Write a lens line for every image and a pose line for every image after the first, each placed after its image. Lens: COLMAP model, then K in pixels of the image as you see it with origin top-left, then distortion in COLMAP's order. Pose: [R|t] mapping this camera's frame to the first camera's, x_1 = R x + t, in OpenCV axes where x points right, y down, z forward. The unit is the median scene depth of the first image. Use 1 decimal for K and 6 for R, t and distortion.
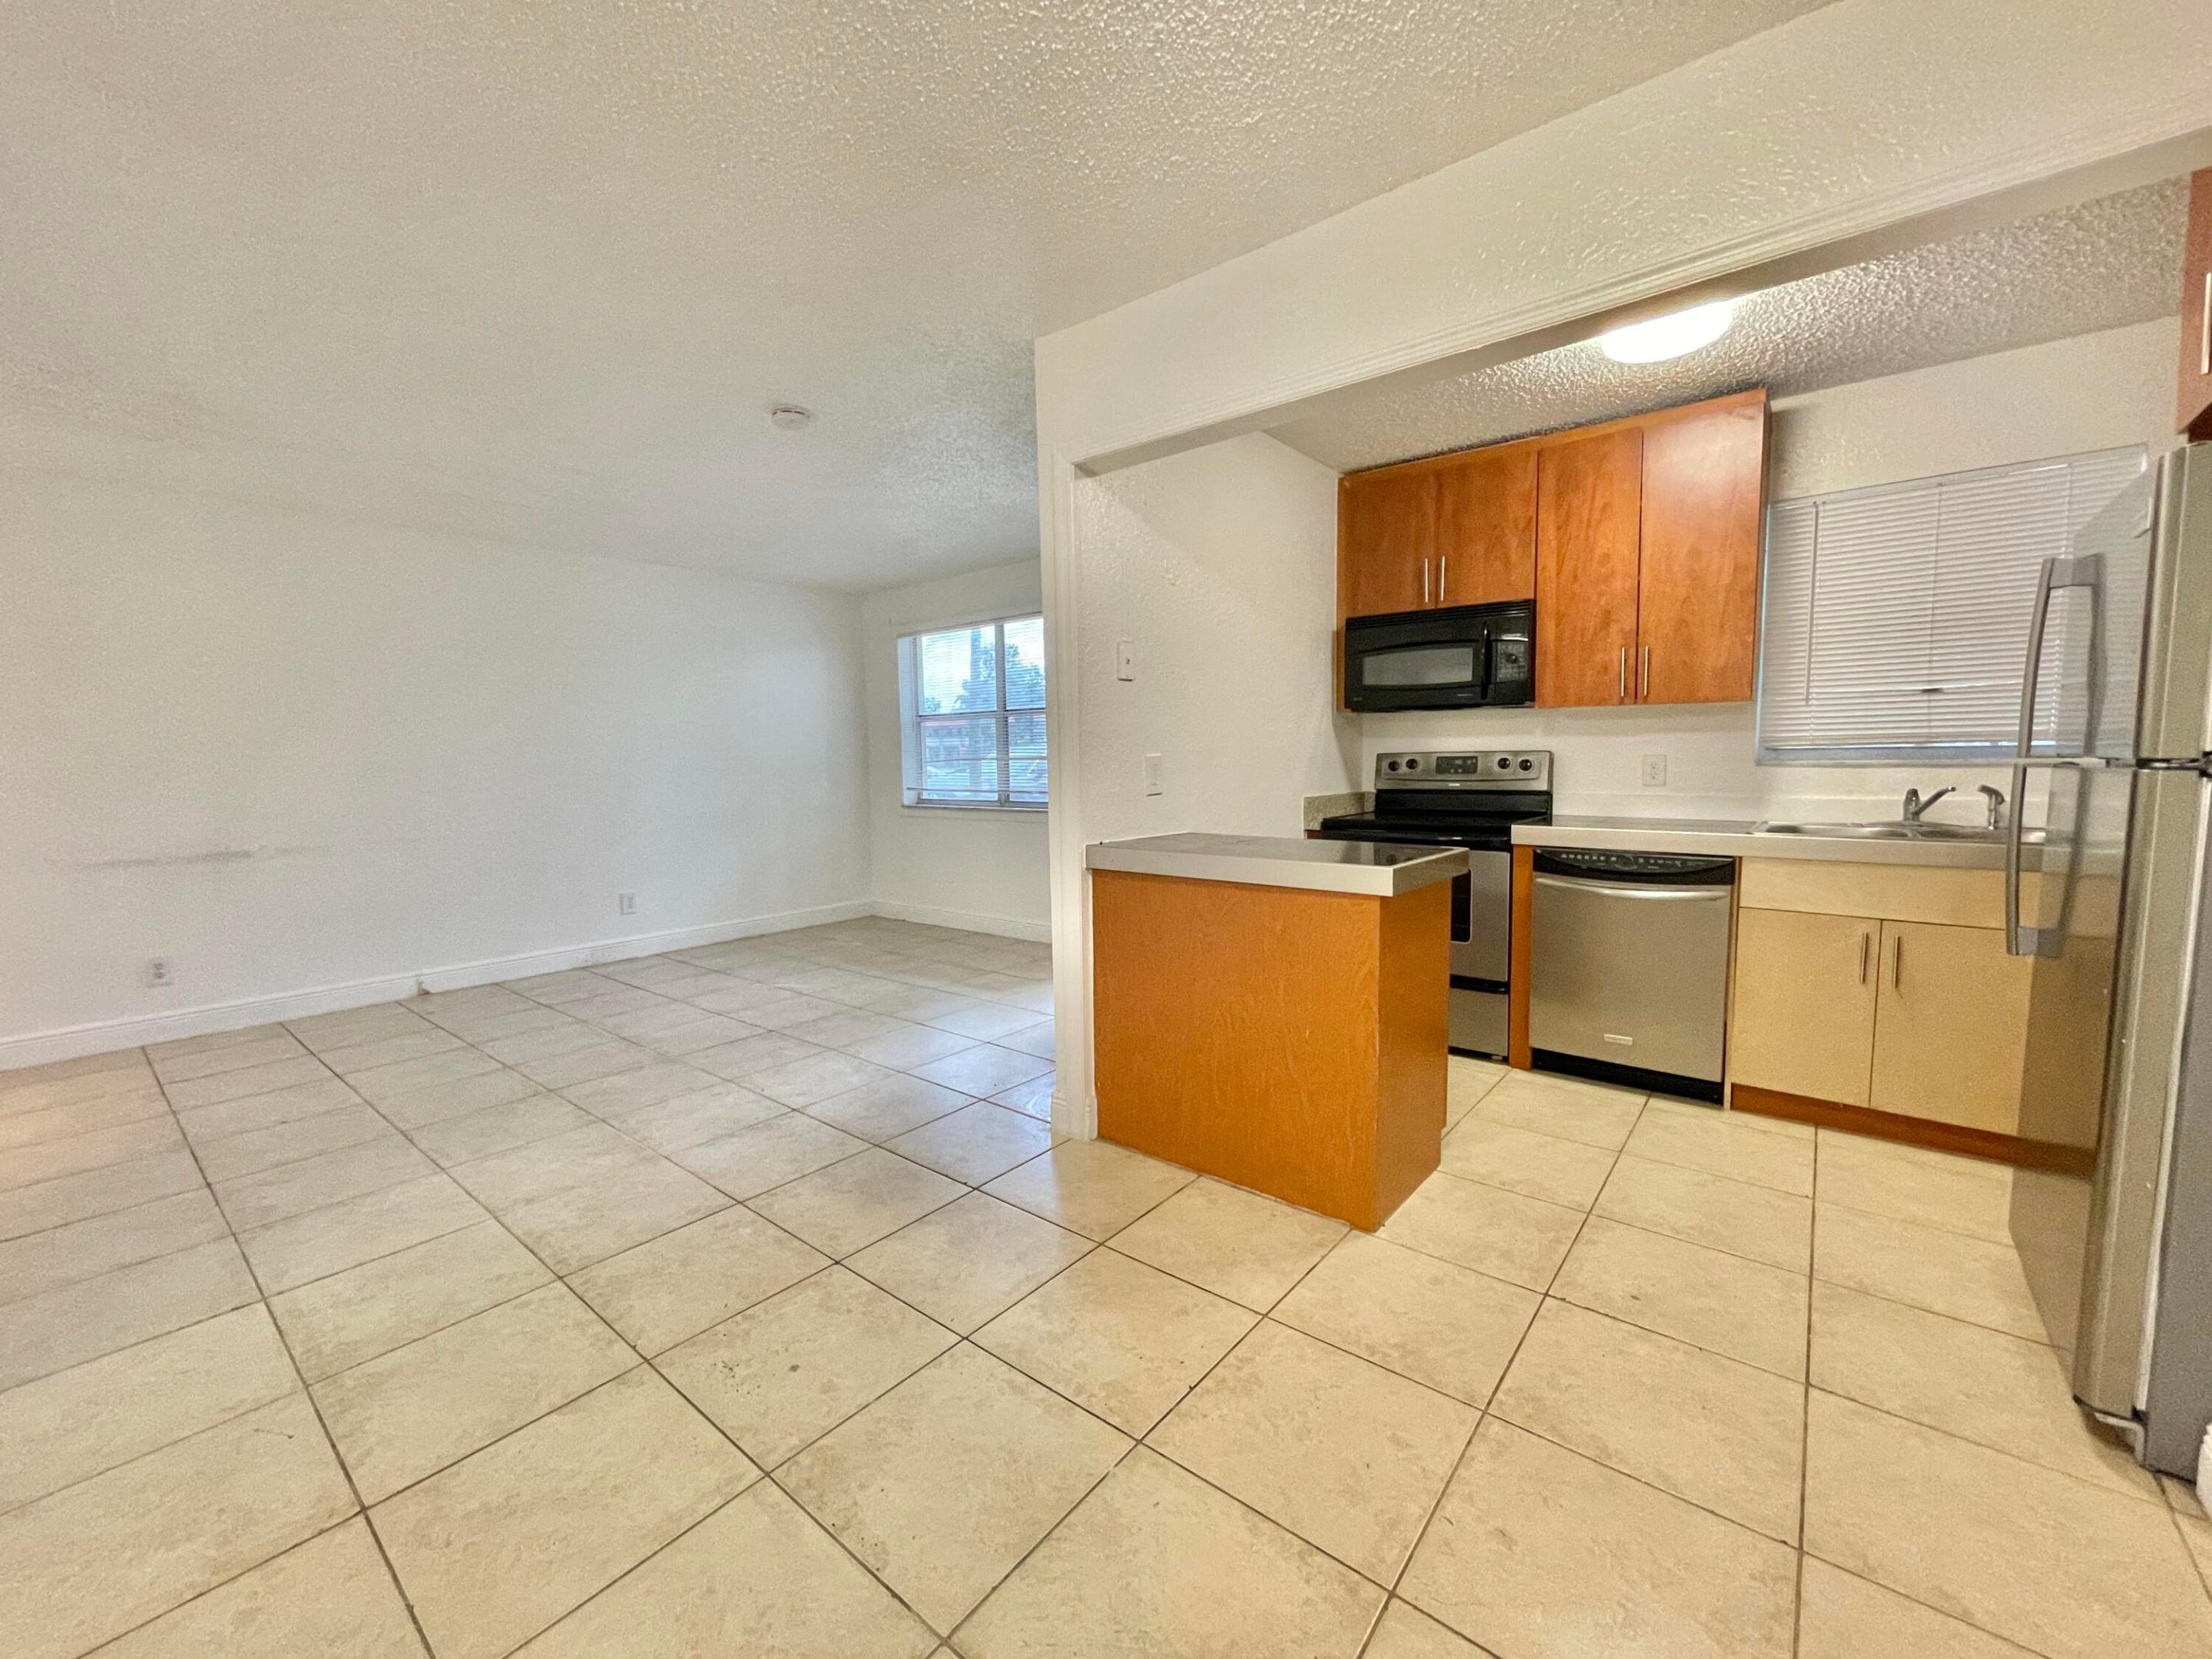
lens RADIAL K [[890.3, 0, 1094.1], [0, 890.3, 831.7], [0, 0, 1]] dist [-0.000692, 0.000258]
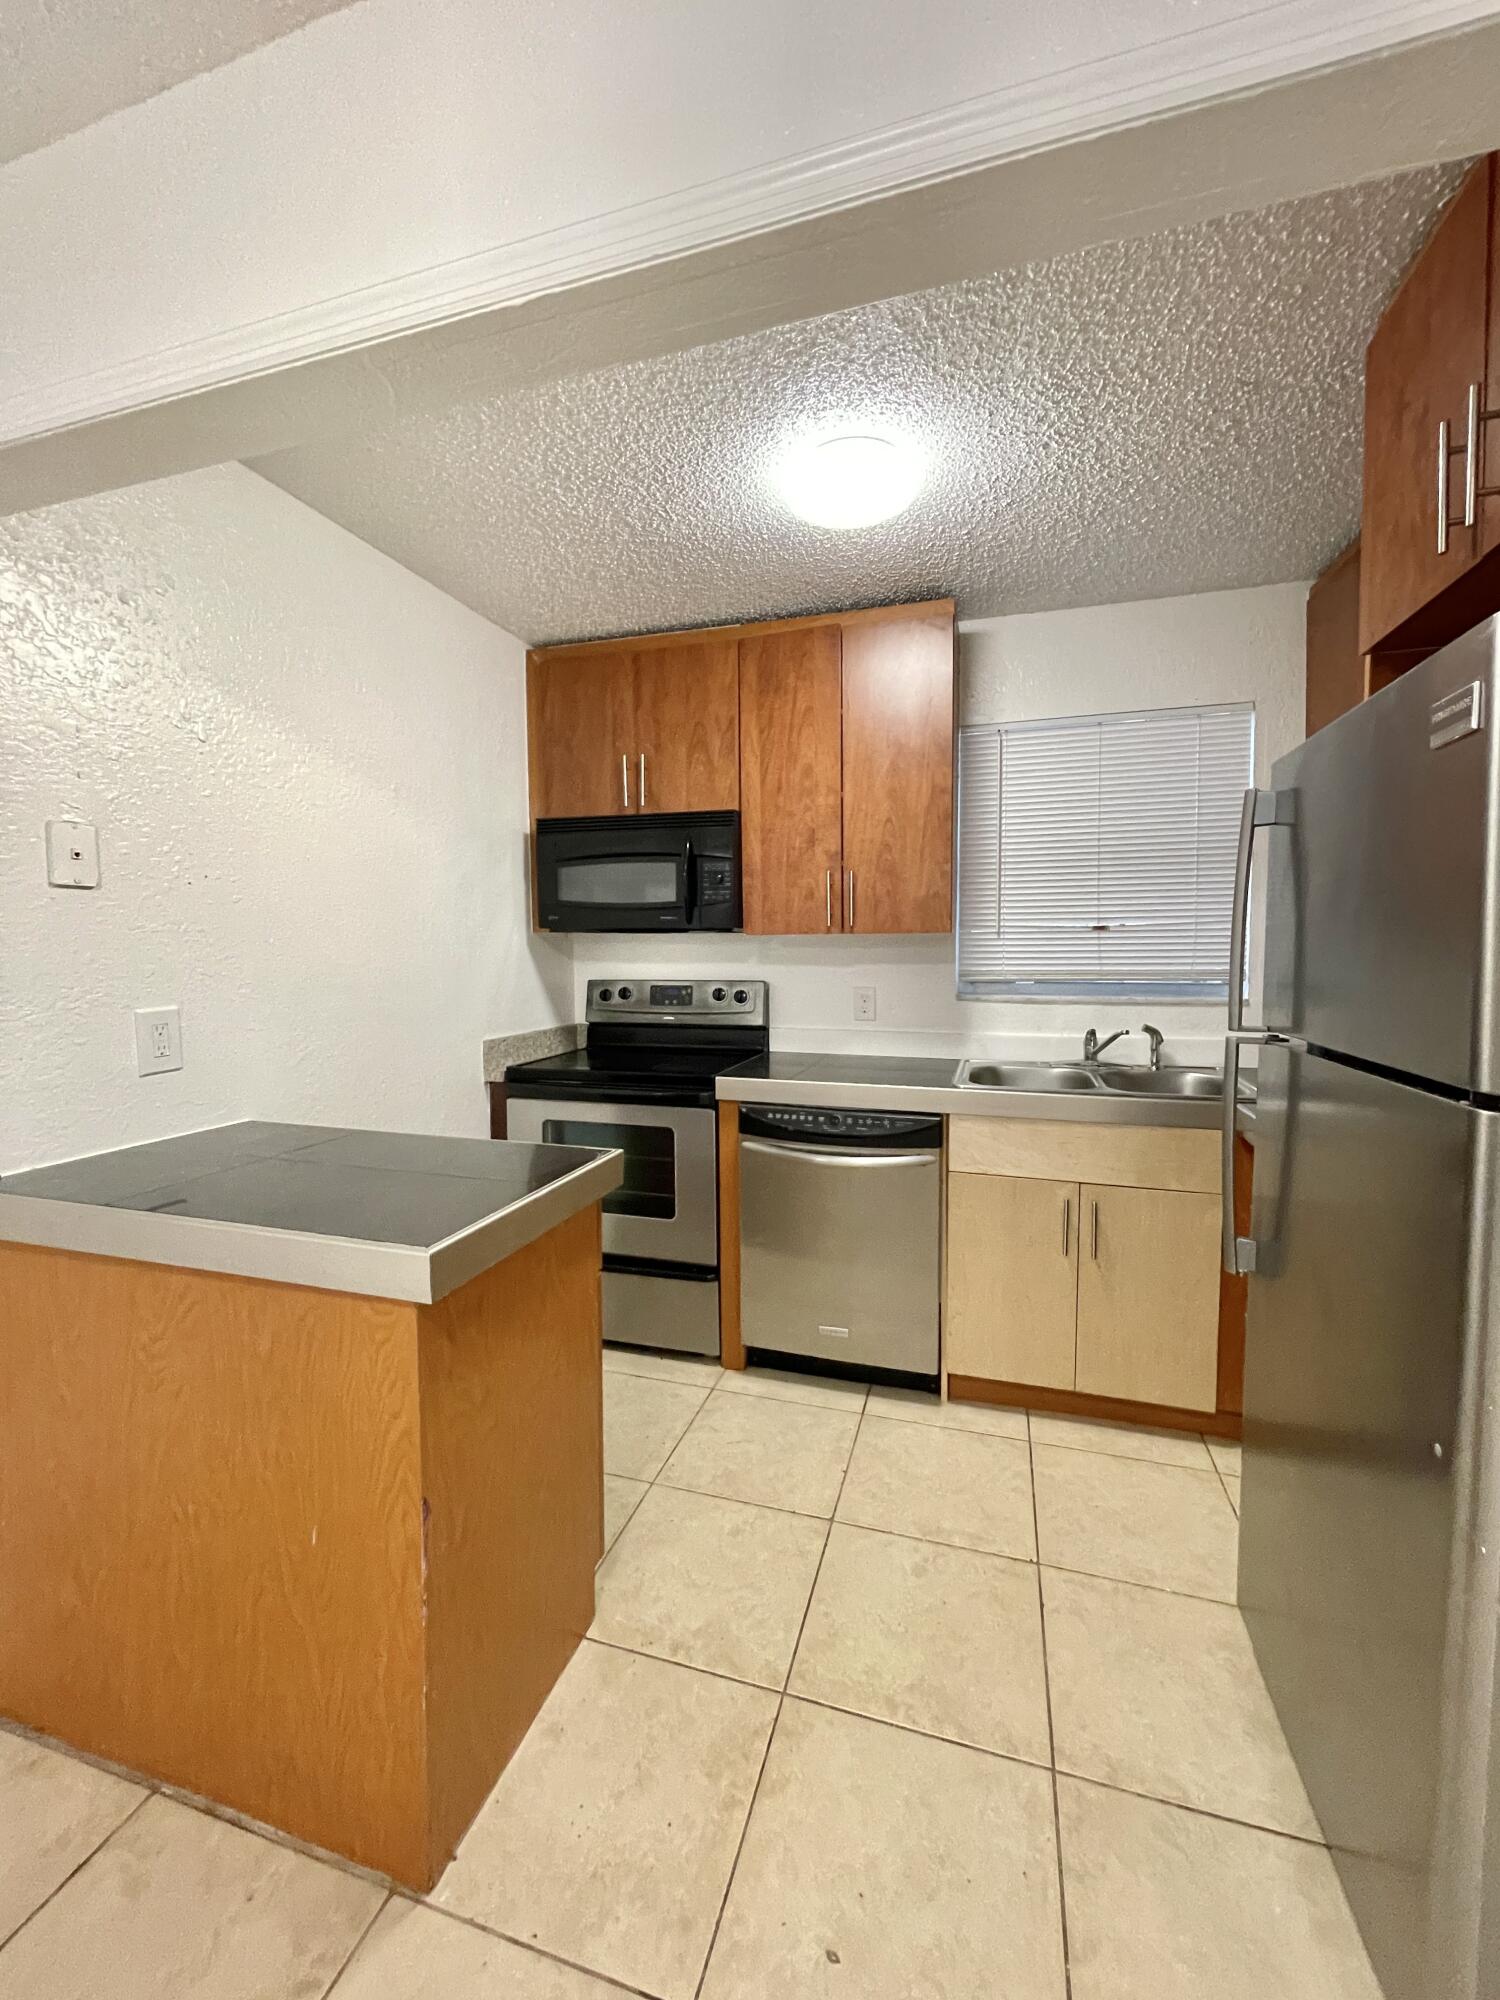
lens RADIAL K [[805.0, 0, 746.9], [0, 805.0, 988.2], [0, 0, 1]] dist [-0.000692, 0.000258]
pose [[0.924493, -0.010354, 0.381058, 0.215151], [0.024562, 0.999172, -0.032440, -0.066823], [-0.380406, 0.039350, 0.923982, 0.299261]]
